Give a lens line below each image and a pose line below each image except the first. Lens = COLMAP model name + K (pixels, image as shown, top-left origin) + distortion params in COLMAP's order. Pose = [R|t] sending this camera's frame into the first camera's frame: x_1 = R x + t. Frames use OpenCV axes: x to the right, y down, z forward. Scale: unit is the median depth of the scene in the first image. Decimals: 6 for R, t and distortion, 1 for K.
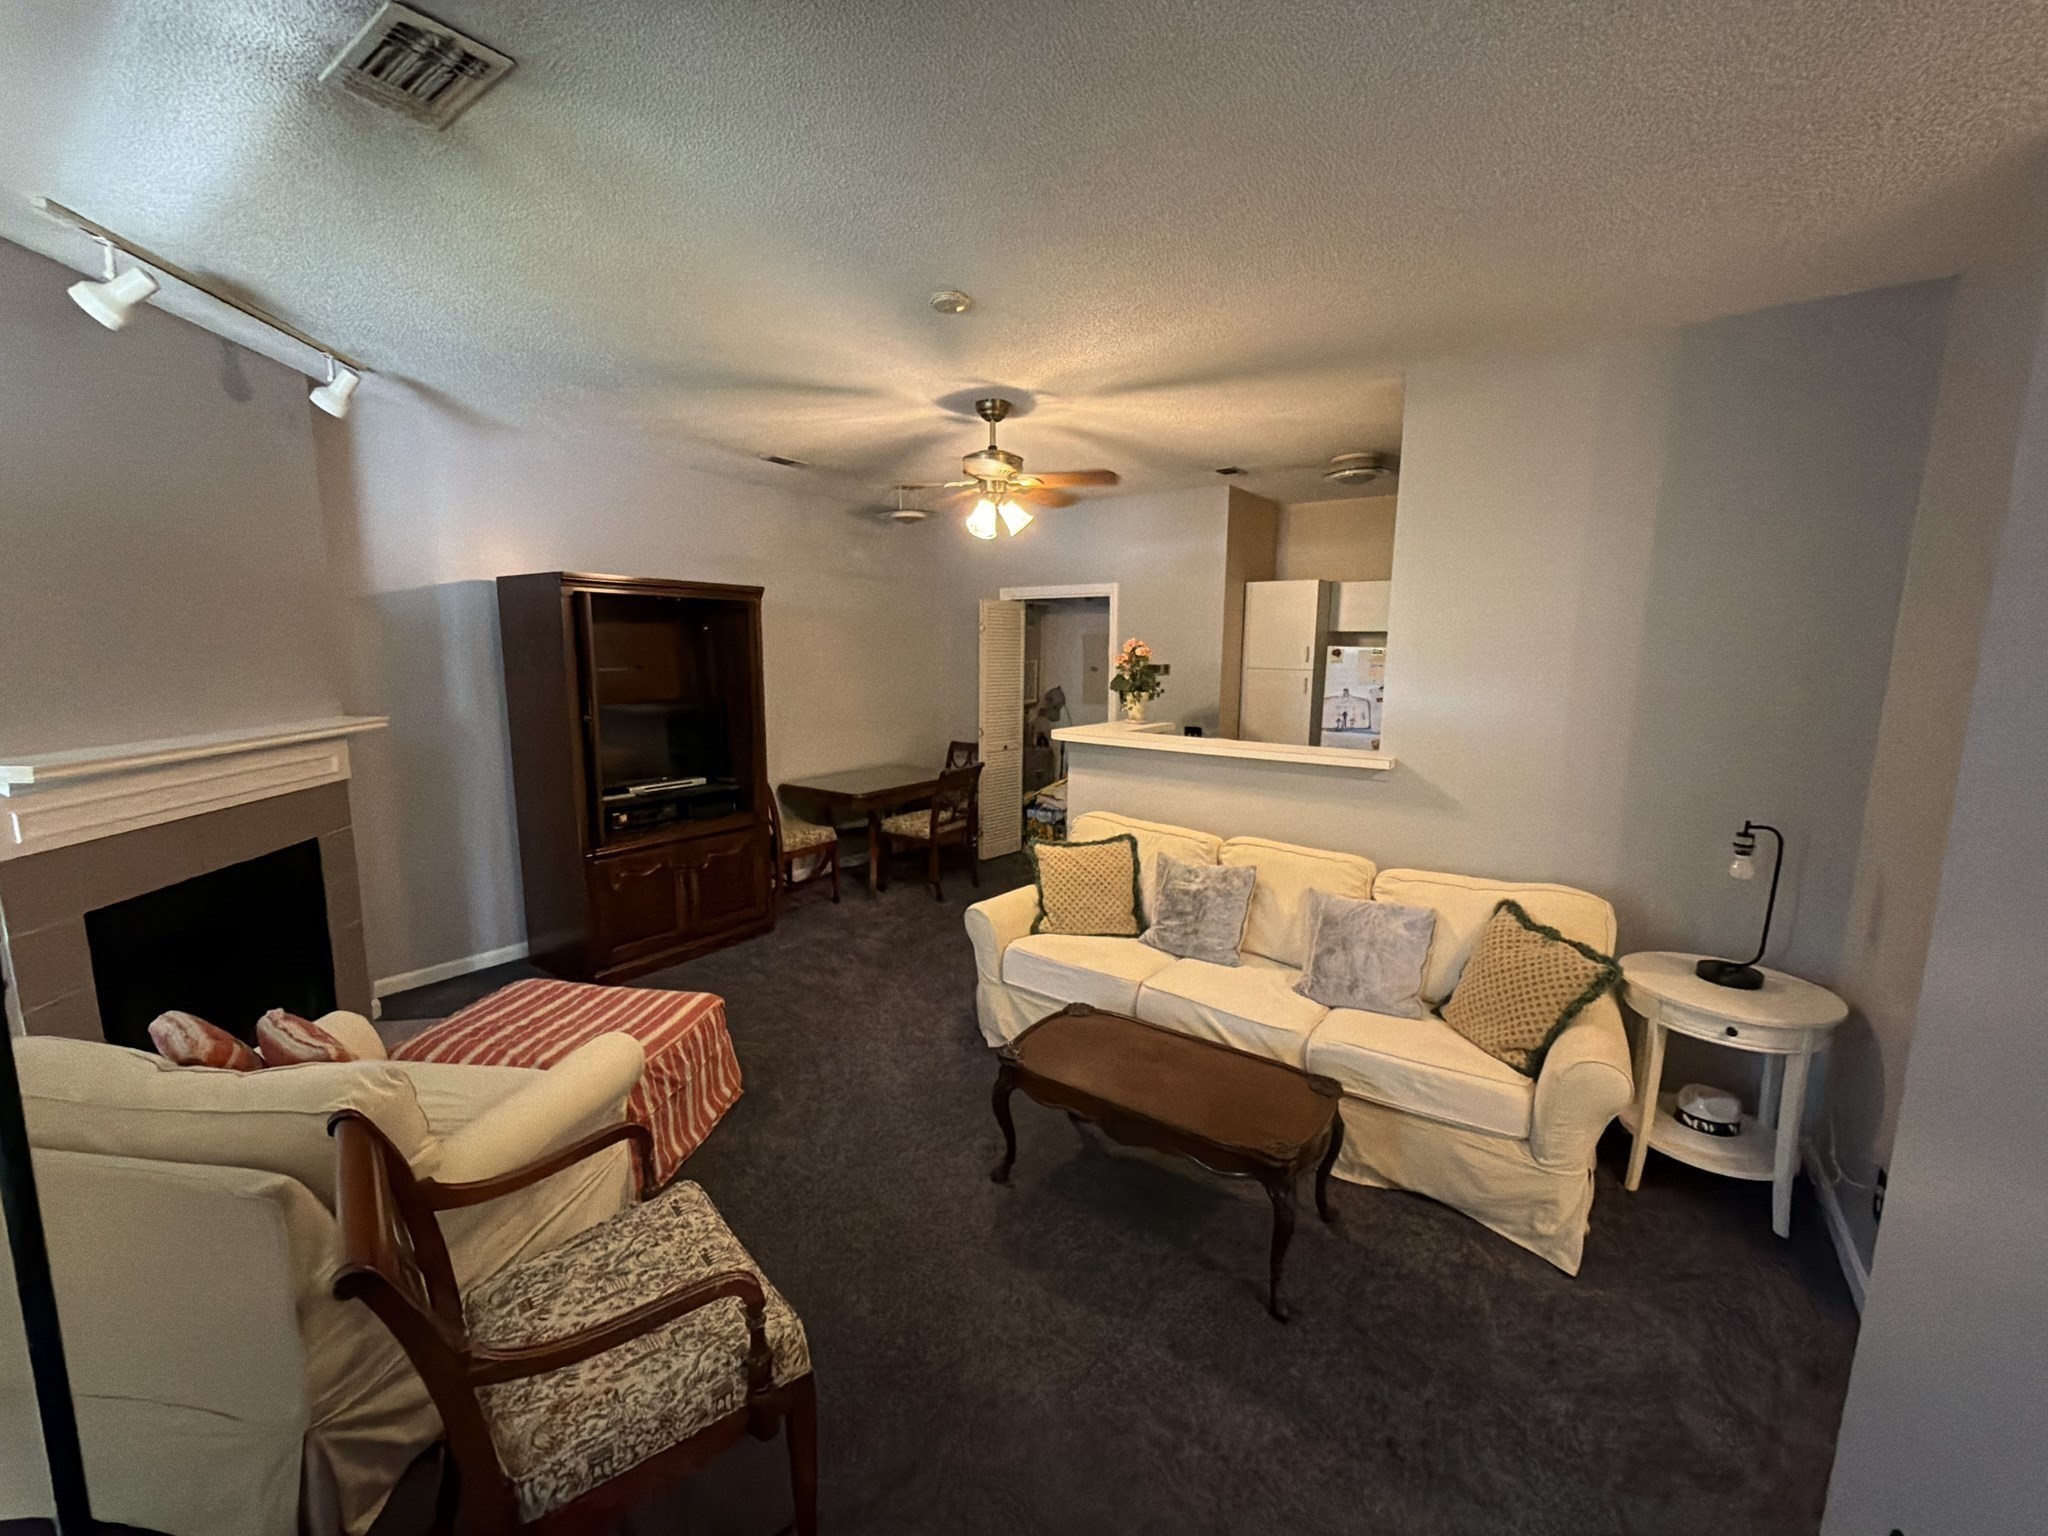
lens RADIAL K [[811.9, 0, 1024.0], [0, 811.9, 768.0], [0, 0, 1]] dist [0.000752, -0.000274]
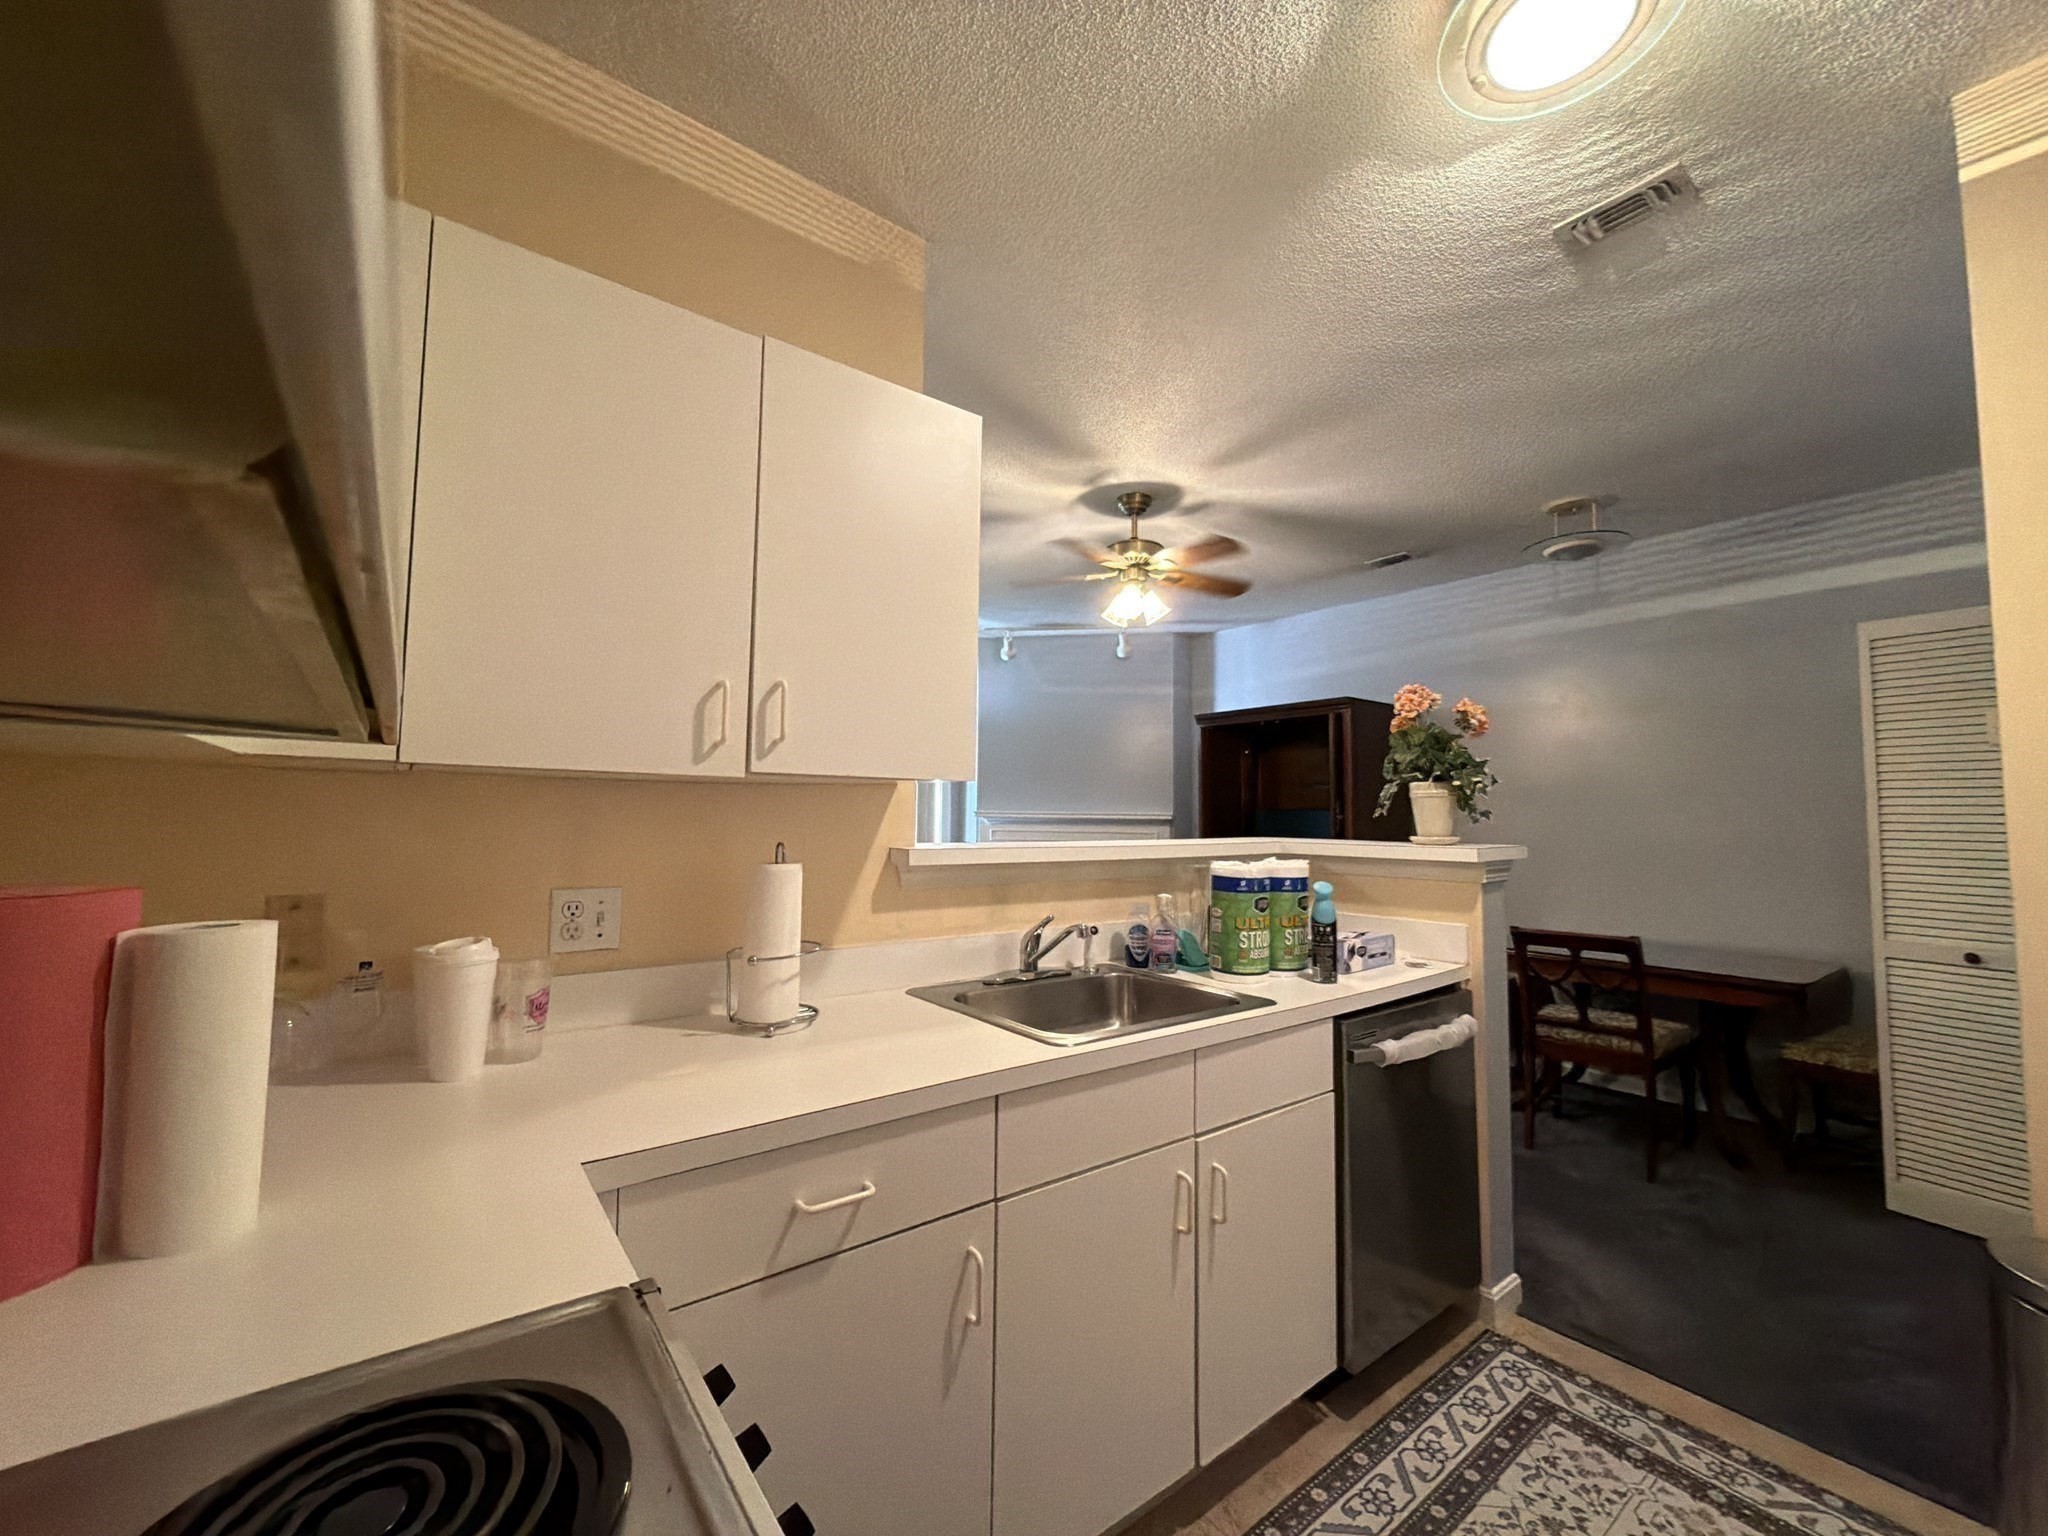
lens RADIAL K [[811.9, 0, 1024.0], [0, 811.9, 768.0], [0, 0, 1]] dist [0.000752, -0.000274]
pose [[-0.343086, -0.065965, -0.936985, 0.972377], [-0.134168, 0.990744, -0.020623, -0.080379], [0.929672, 0.118638, -0.348761, 1.348645]]
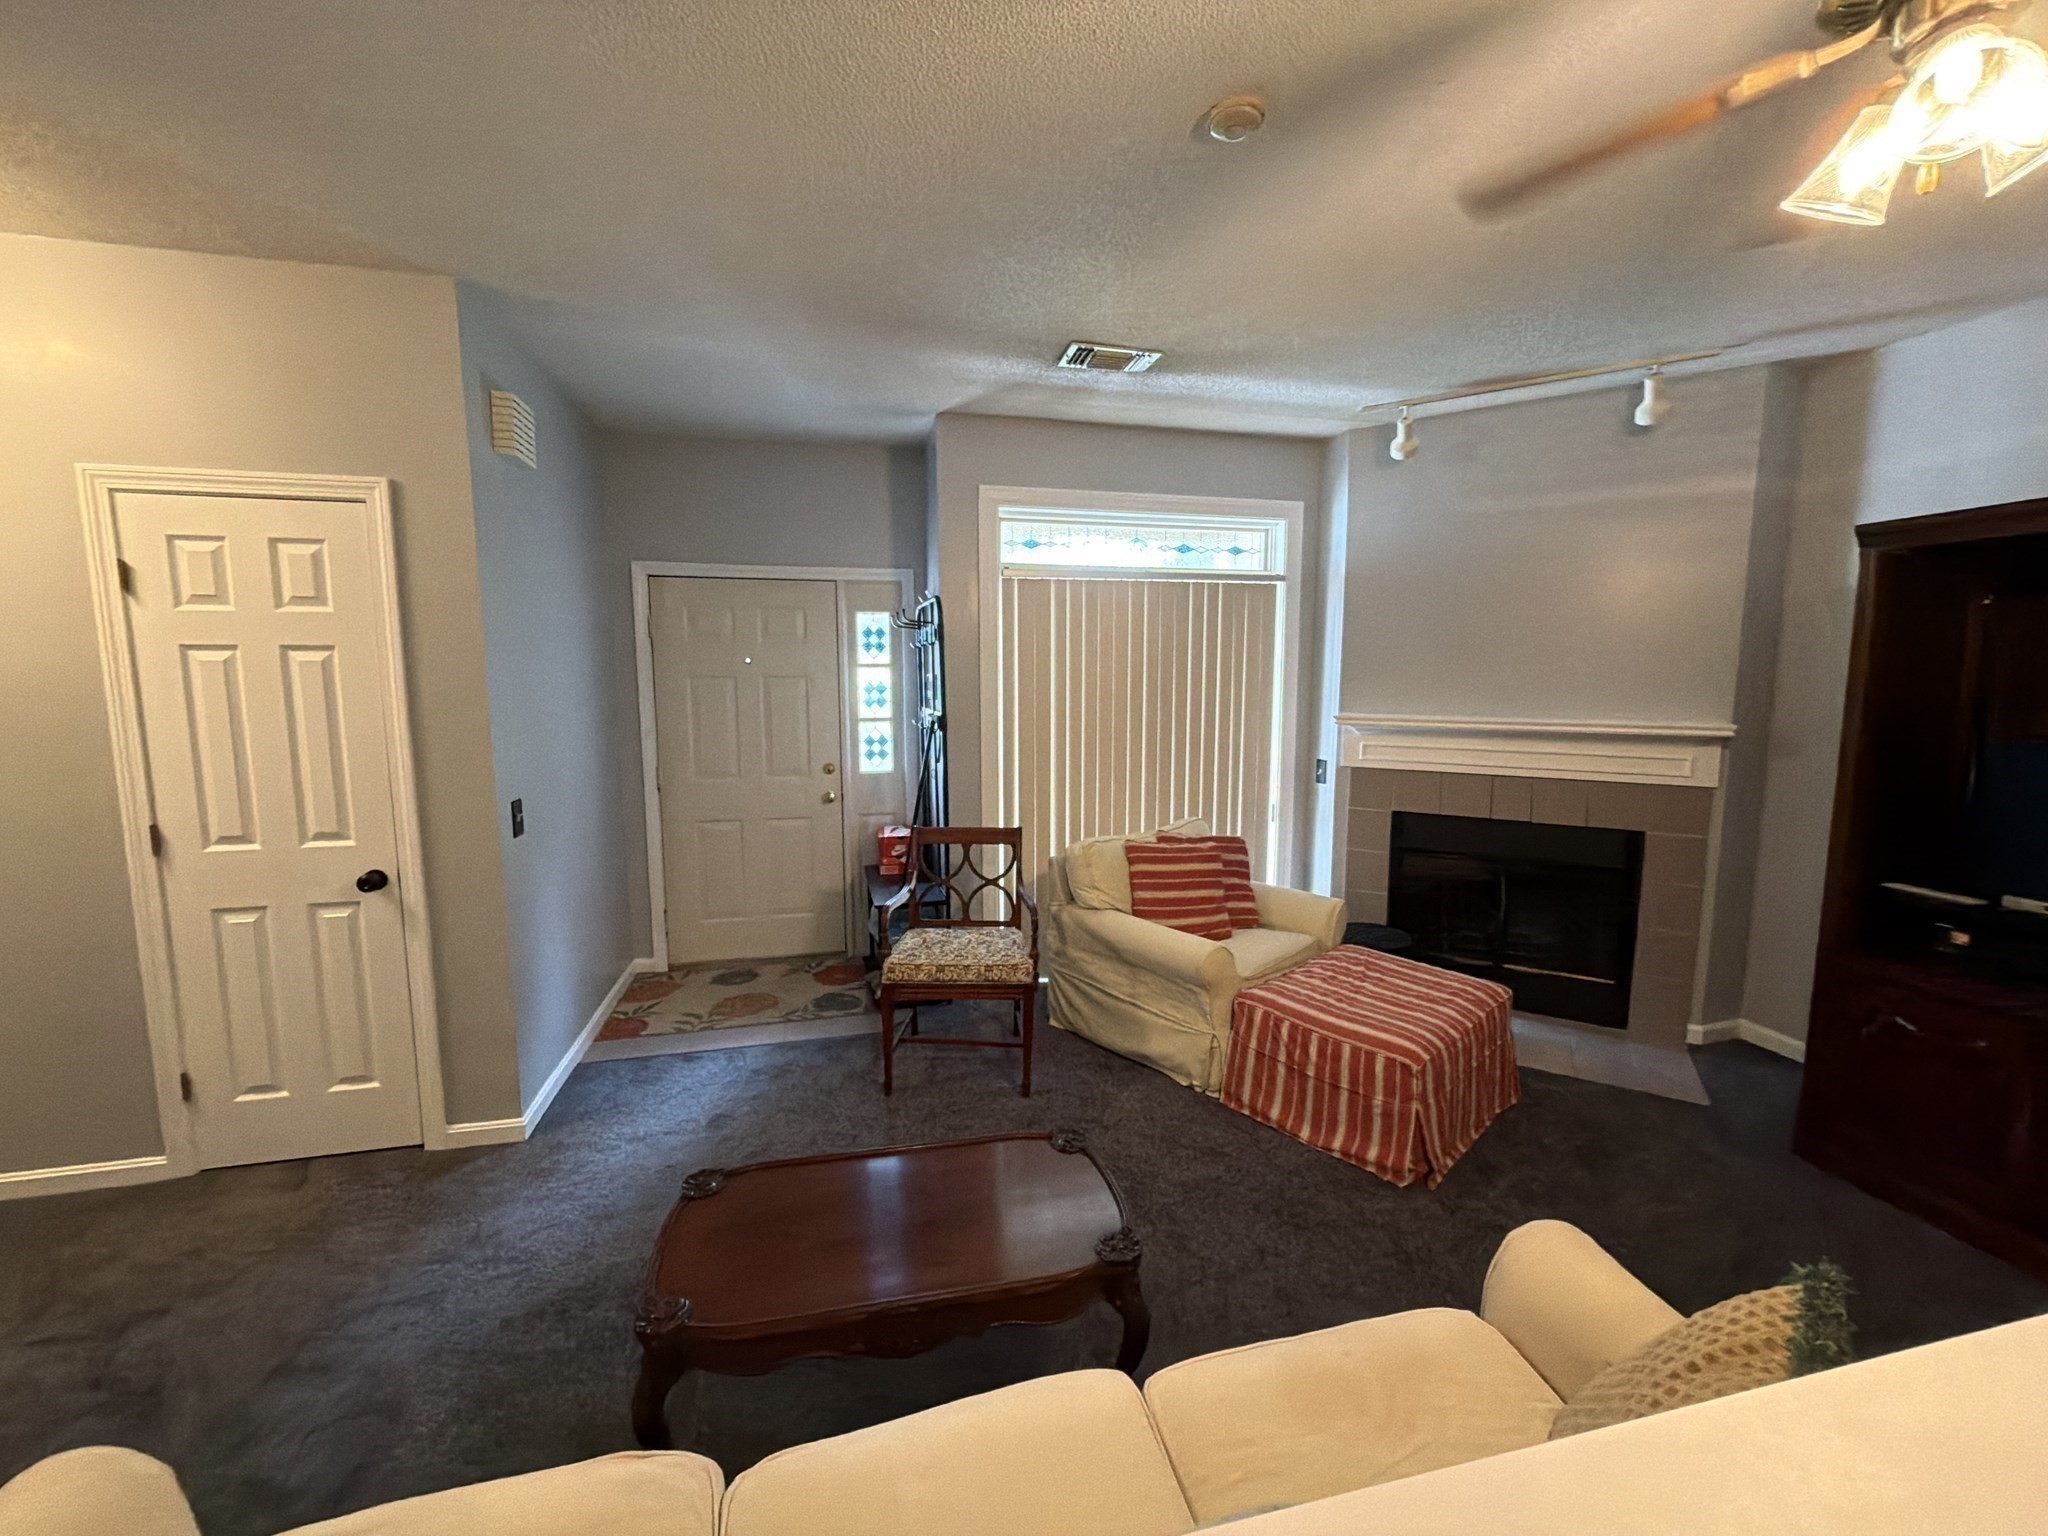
lens RADIAL K [[811.9, 0, 1024.0], [0, 811.9, 768.0], [0, 0, 1]] dist [0.000752, -0.000274]
pose [[-0.698761, 0.077257, -0.711171, 0.419089], [-0.095827, 0.975082, 0.200082, -0.123277], [0.708908, 0.207959, -0.673946, 1.095200]]
